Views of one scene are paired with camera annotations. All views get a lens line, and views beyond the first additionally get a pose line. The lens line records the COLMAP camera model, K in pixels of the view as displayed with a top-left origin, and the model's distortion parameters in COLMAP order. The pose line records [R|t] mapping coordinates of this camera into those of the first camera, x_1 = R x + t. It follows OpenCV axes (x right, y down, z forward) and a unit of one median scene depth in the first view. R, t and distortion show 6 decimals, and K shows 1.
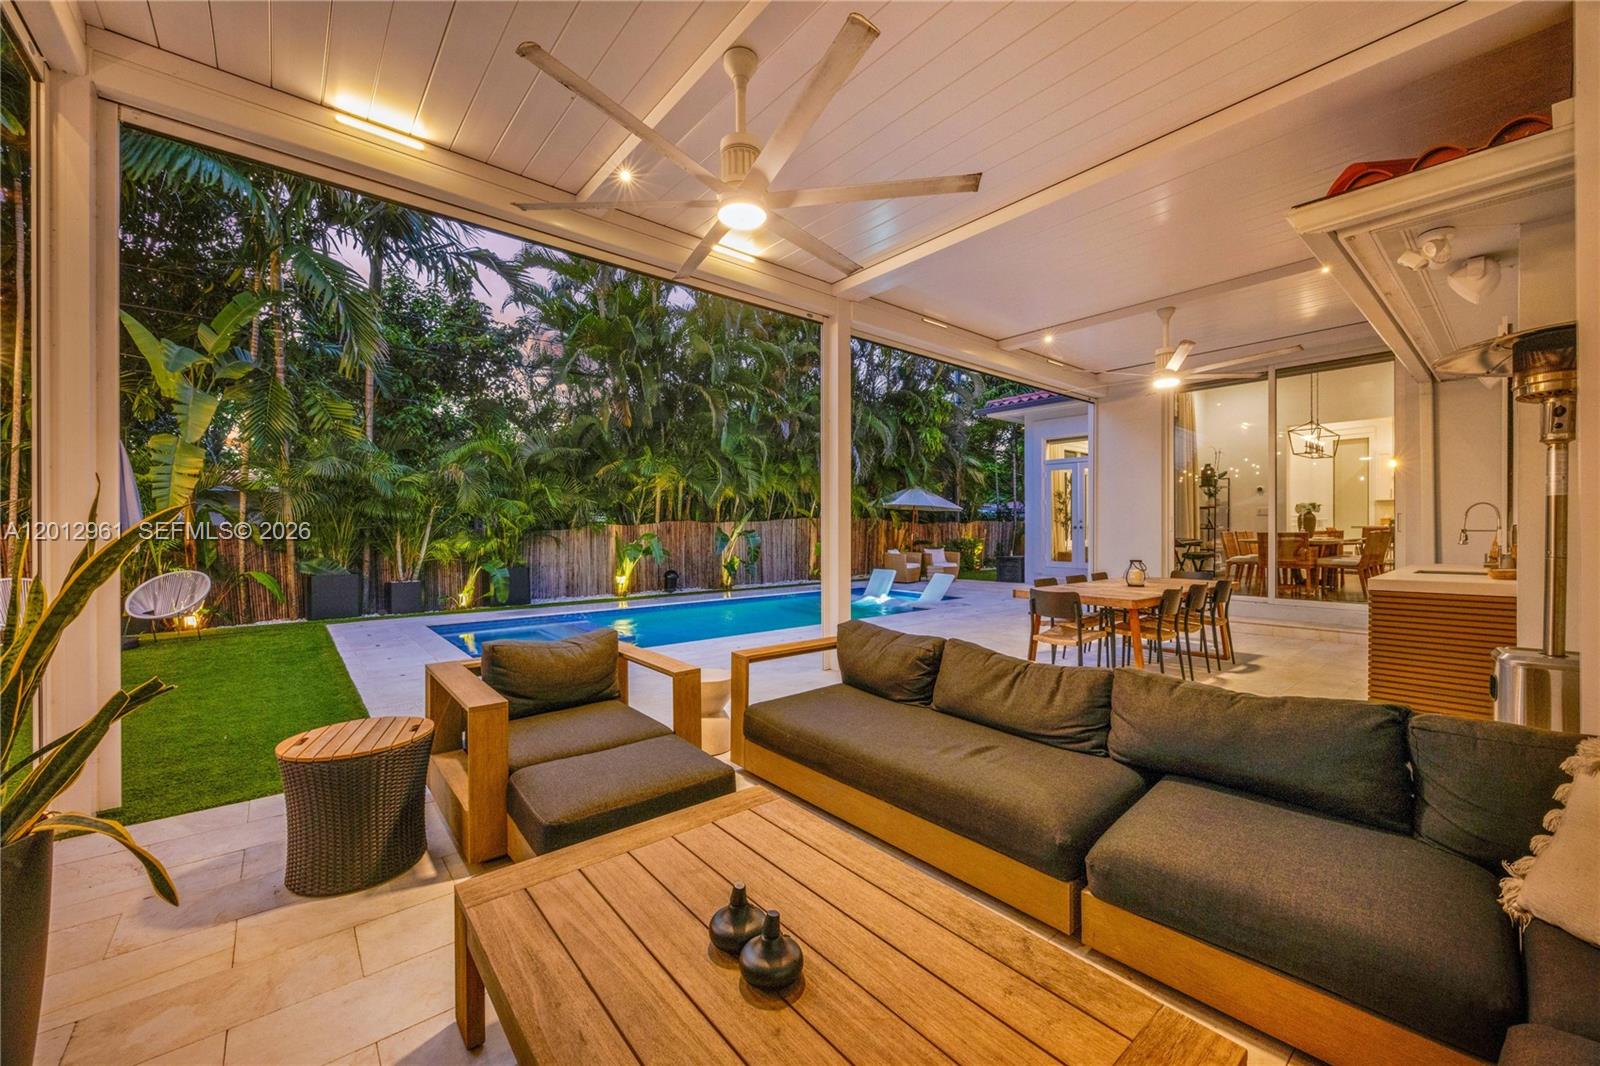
lens RADIAL K [[623.4, 0, 809.7], [0, 623.4, 547.4], [0, 0, 1]] dist [-0.000335, -0.000039]
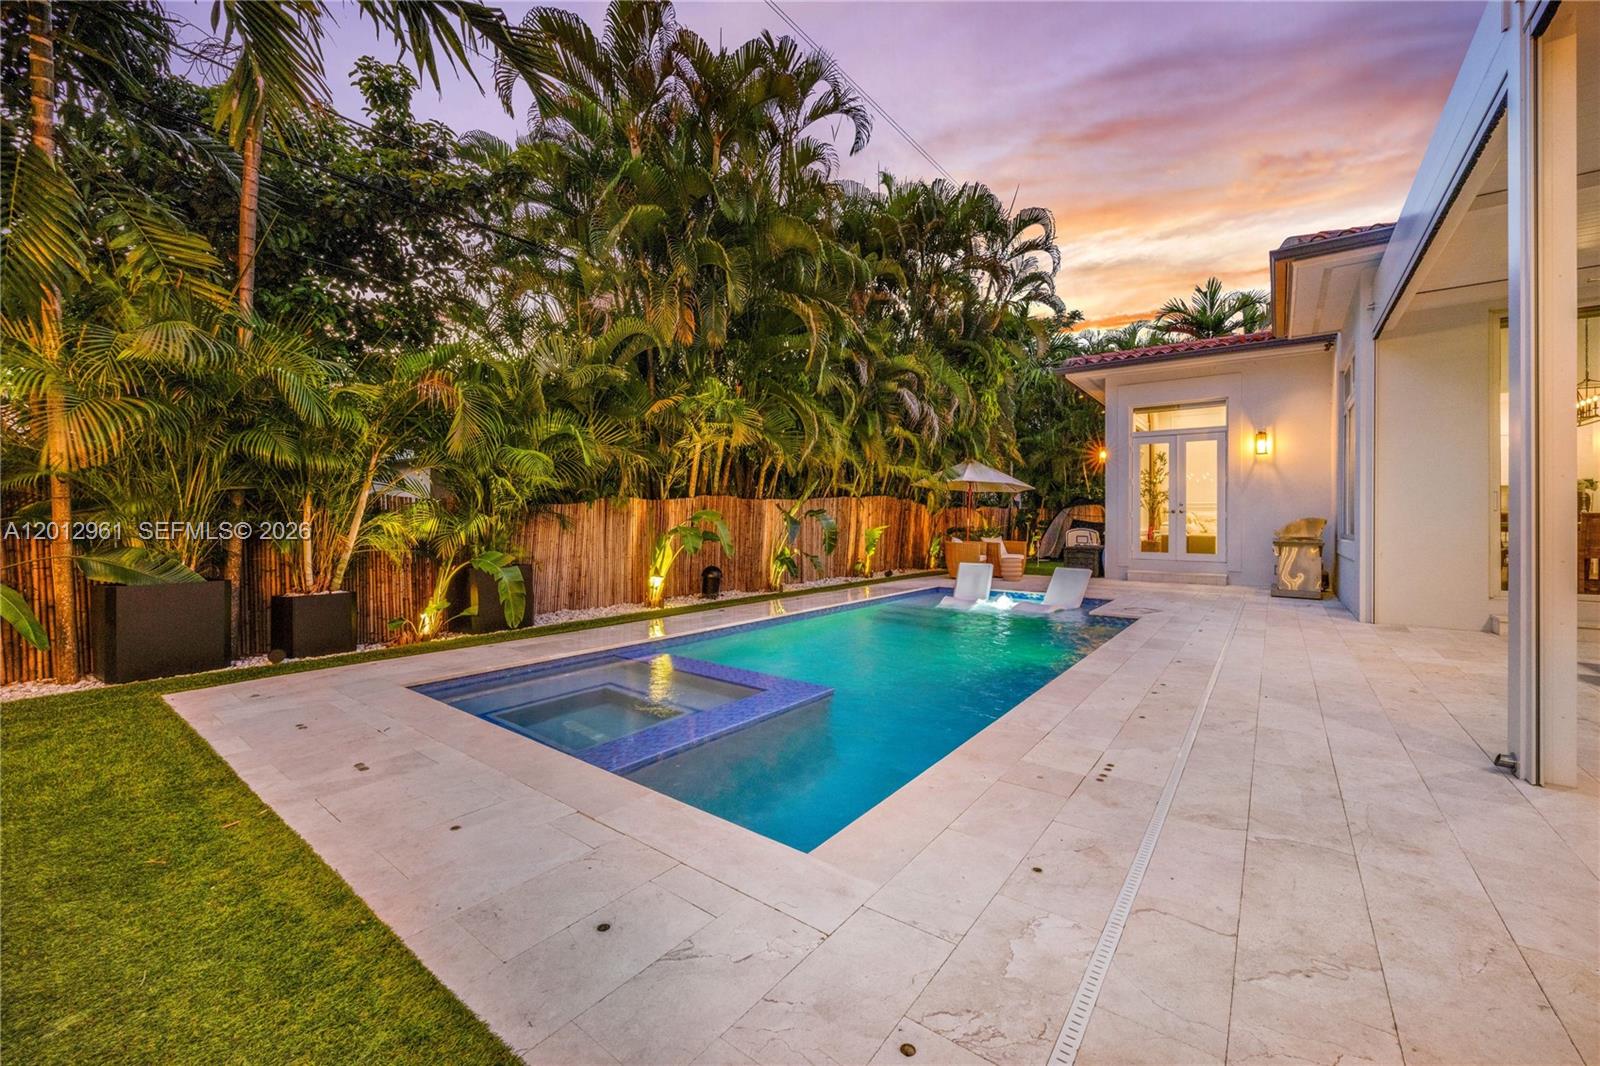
lens RADIAL K [[636.2, 0, 800.0], [0, 636.2, 533.0], [0, 0, 1]] dist [0.000166, -0.000048]
pose [[0.979097, 0.005437, 0.203321, -0.340183], [-0.004026, 0.999965, -0.007352, 0.005775], [-0.203354, 0.006380, 0.979084, 0.369204]]
